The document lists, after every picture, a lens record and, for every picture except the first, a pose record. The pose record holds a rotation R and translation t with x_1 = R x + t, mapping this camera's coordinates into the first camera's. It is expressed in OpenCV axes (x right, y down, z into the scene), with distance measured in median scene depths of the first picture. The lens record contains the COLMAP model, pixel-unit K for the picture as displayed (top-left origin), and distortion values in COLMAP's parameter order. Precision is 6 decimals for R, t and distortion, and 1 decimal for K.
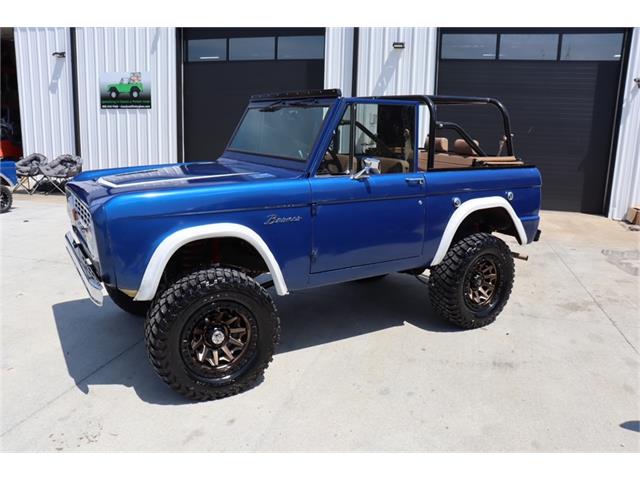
lens RADIAL K [[524.4, 0, 314.1], [0, 524.4, 235.2], [0, 0, 1]] dist [-0.174441, 0.165040]
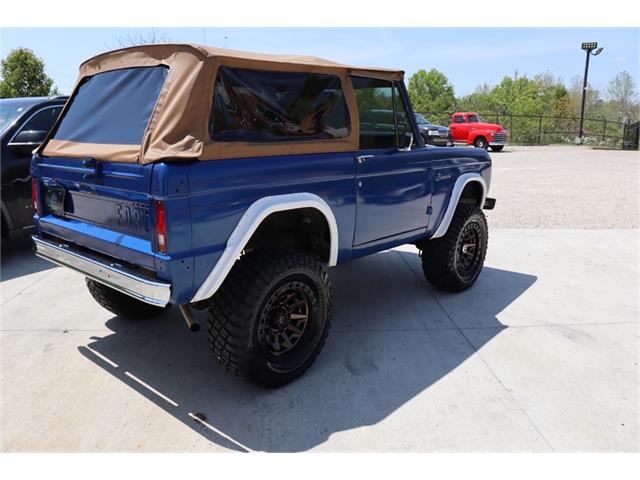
lens RADIAL K [[524.4, 0, 314.1], [0, 524.4, 235.2], [0, 0, 1]] dist [-0.174441, 0.165040]
pose [[-0.952556, 0.044224, -0.301132, 0.349834], [-0.085595, 0.910534, 0.404476, -0.453189], [0.292079, 0.411062, -0.863550, 2.304715]]
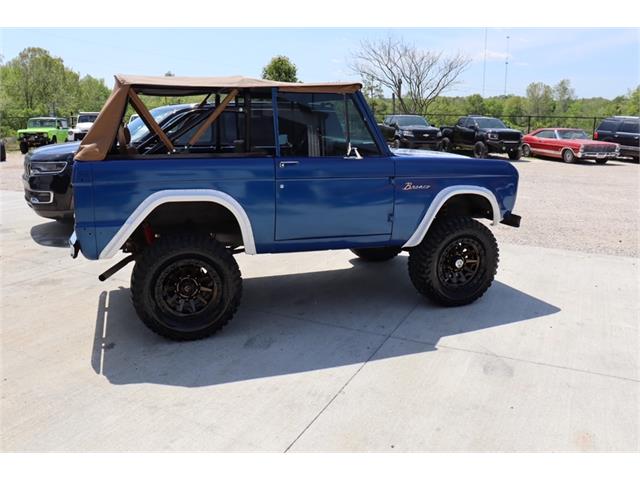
lens RADIAL K [[524.4, 0, 314.1], [0, 524.4, 235.2], [0, 0, 1]] dist [-0.174441, 0.165040]
pose [[-0.979707, -0.070159, 0.187756, -0.298381], [0.015595, 0.907217, 0.420375, -0.523080], [-0.199829, 0.414772, -0.887712, 2.460436]]
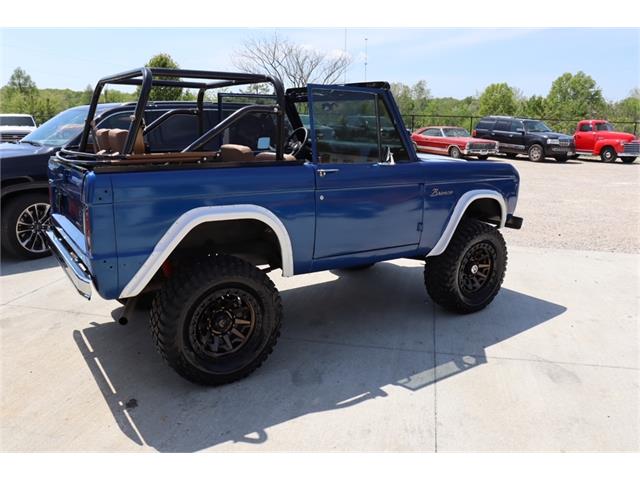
lens RADIAL K [[523.7, 0, 315.8], [0, 523.7, 236.4], [0, 0, 1]] dist [-0.172891, 0.160431]
pose [[-0.997911, -0.020046, -0.061410, 0.046794], [-0.044044, 0.906551, 0.419792, -0.497236], [0.047256, 0.421620, -0.905540, 2.365496]]
